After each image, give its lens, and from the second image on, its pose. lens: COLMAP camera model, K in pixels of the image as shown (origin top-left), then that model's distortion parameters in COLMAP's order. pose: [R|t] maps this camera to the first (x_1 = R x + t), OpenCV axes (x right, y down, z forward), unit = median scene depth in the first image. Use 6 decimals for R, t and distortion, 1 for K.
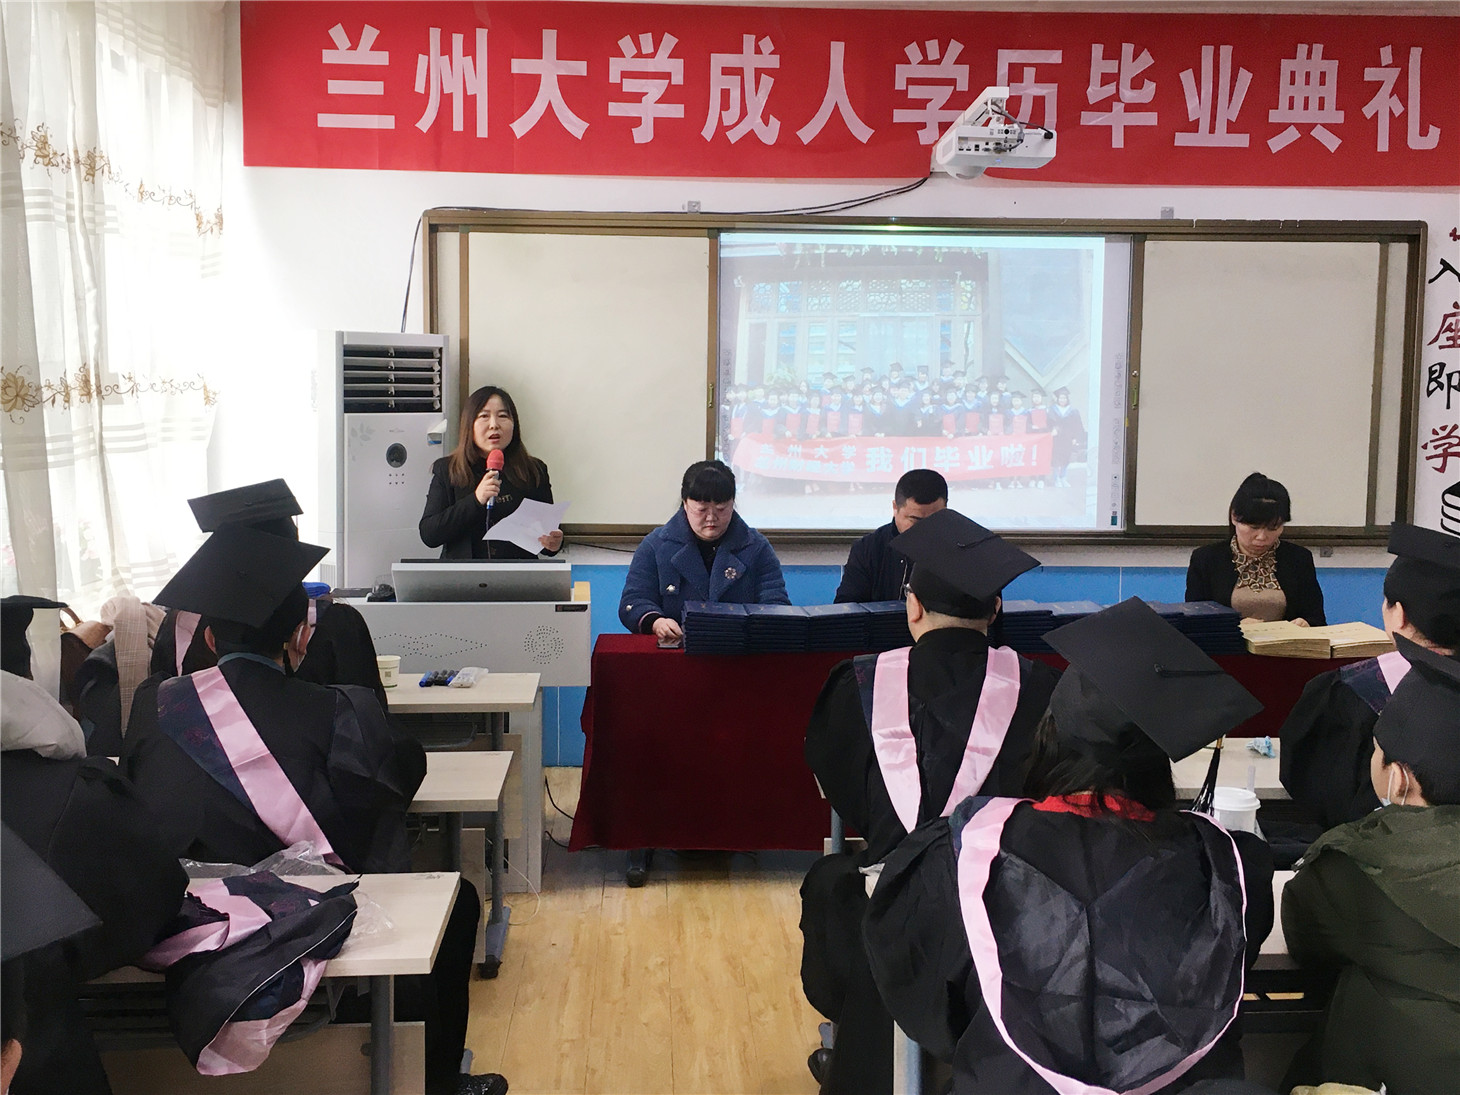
lens RADIAL K [[1681.6, 0, 723.3], [0, 1681.6, 549.2], [0, 0, 1]] dist [0.050675, 0.000000]
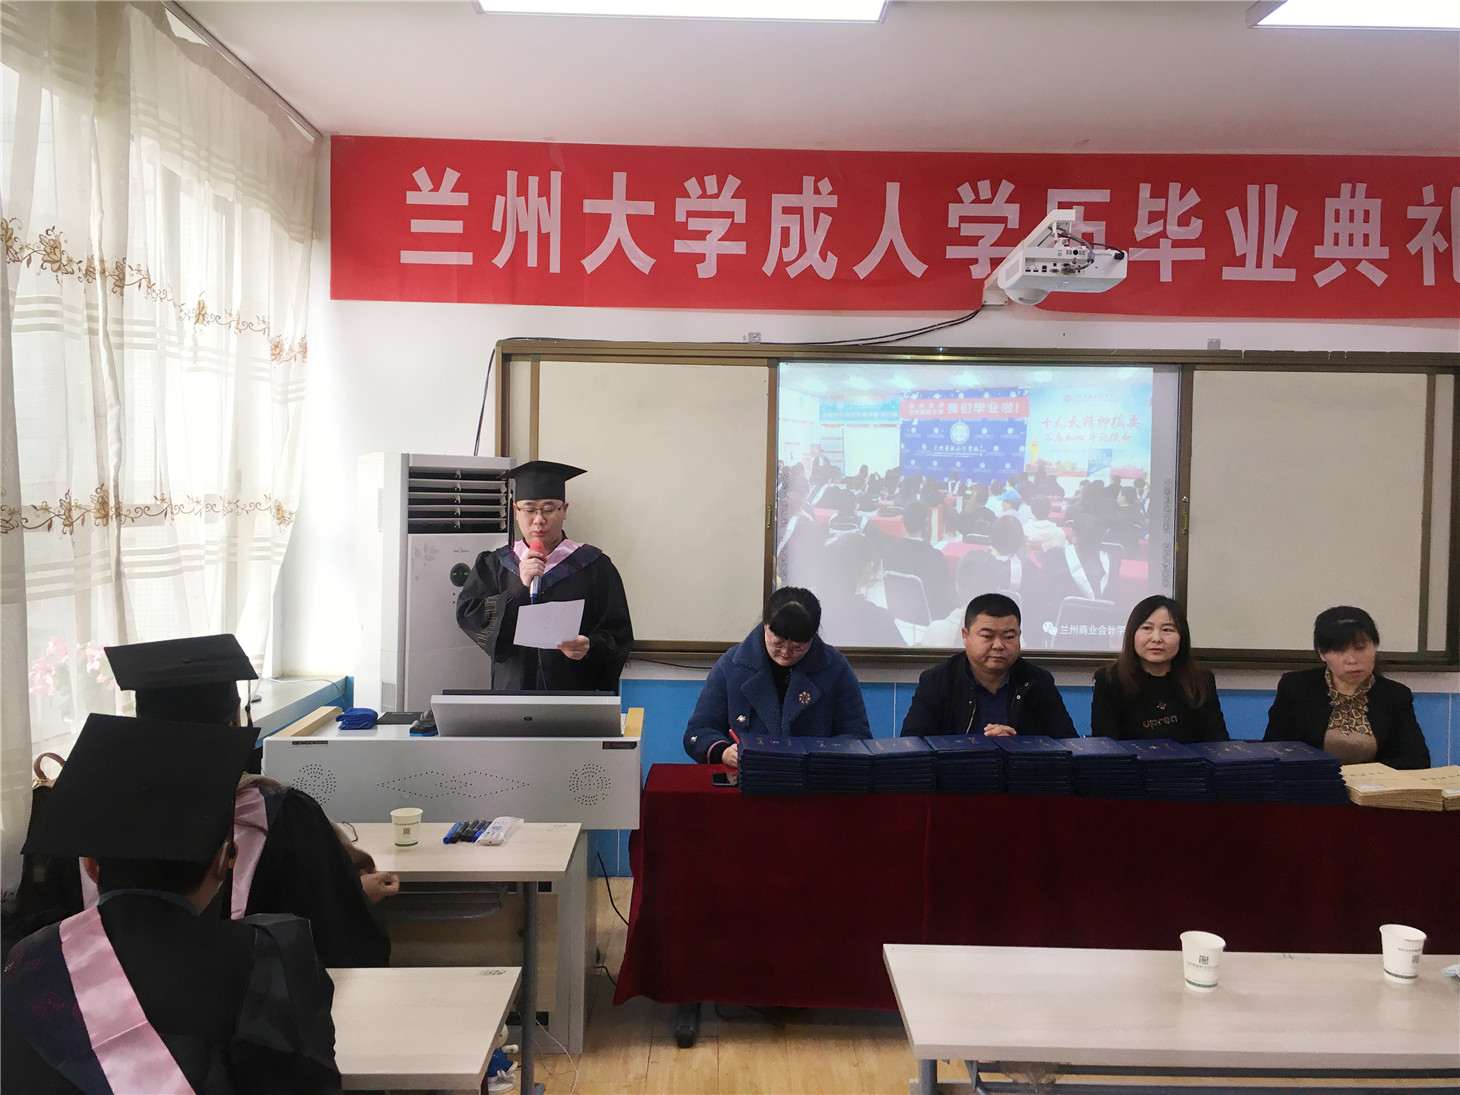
lens RADIAL K [[1264.0, 0, 717.5], [0, 1264.0, 553.2], [0, 0, 1]] dist [0.066114, -0.077715]
pose [[0.998899, 0.008462, -0.046139, -0.003313], [-0.011059, 0.998351, -0.056332, -0.027889], [0.045586, 0.056780, 0.997345, 0.246925]]
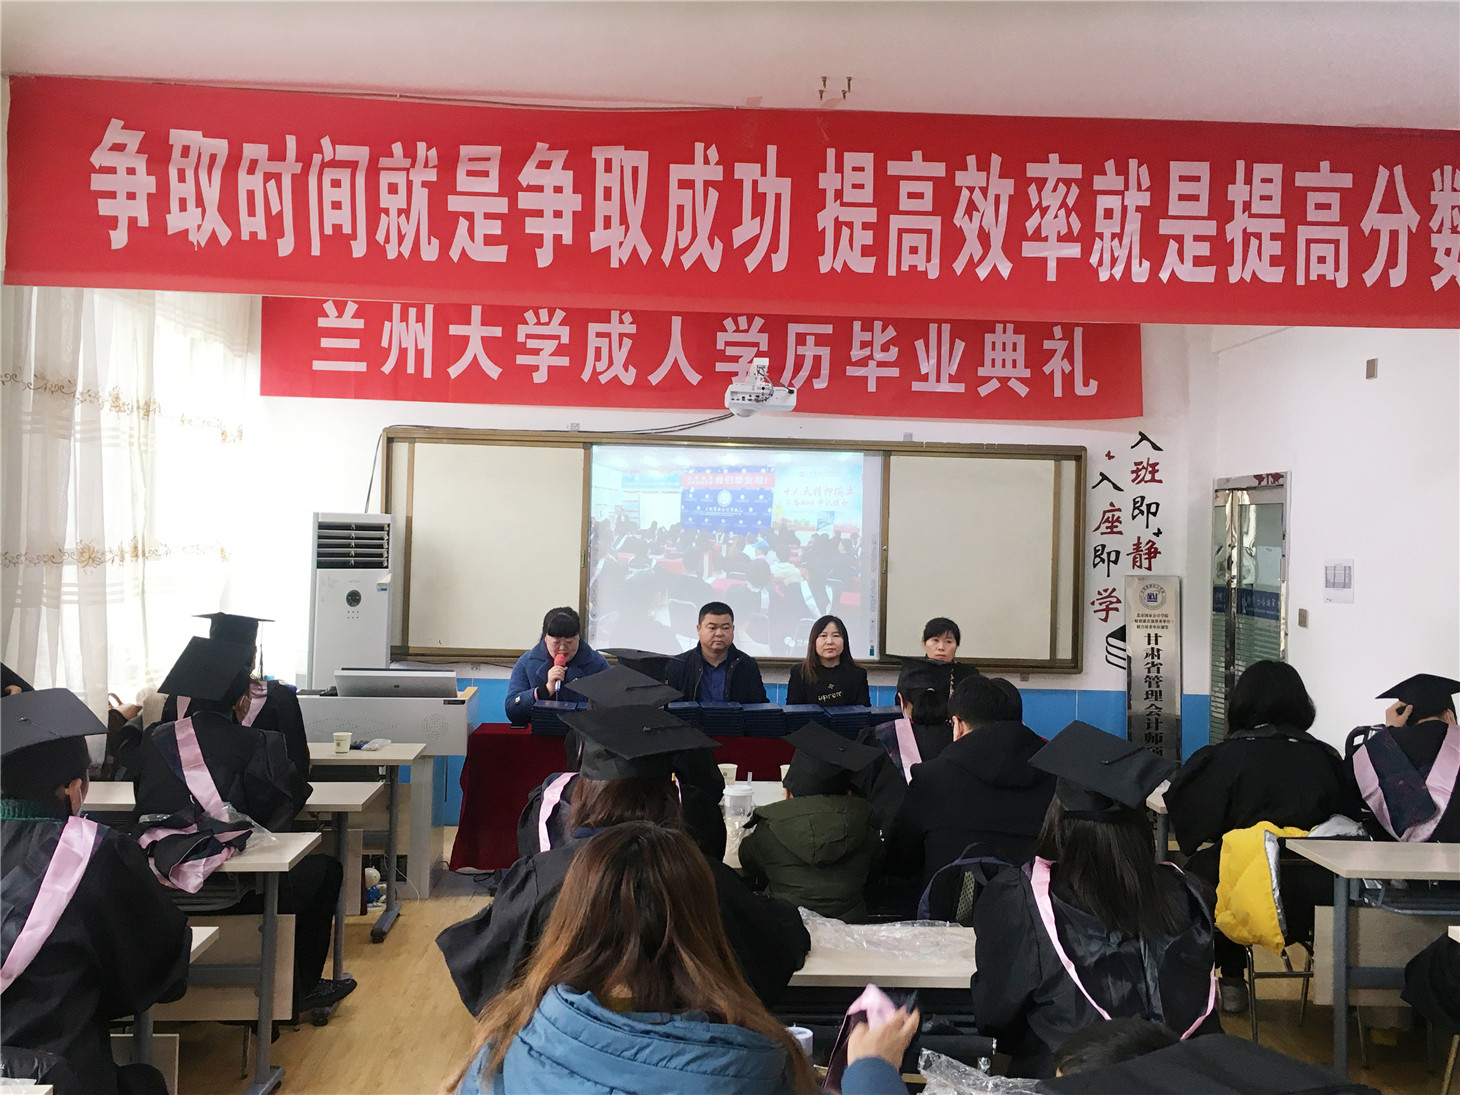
lens RADIAL K [[1506.4, 0, 721.5], [0, 1506.4, 546.1], [0, 0, 1]] dist [0.047987, 0.000000]
pose [[0.999868, 0.014990, -0.006313, 0.130098], [-0.015508, 0.995616, -0.092240, 0.014449], [0.004903, 0.092325, 0.995717, -0.291999]]
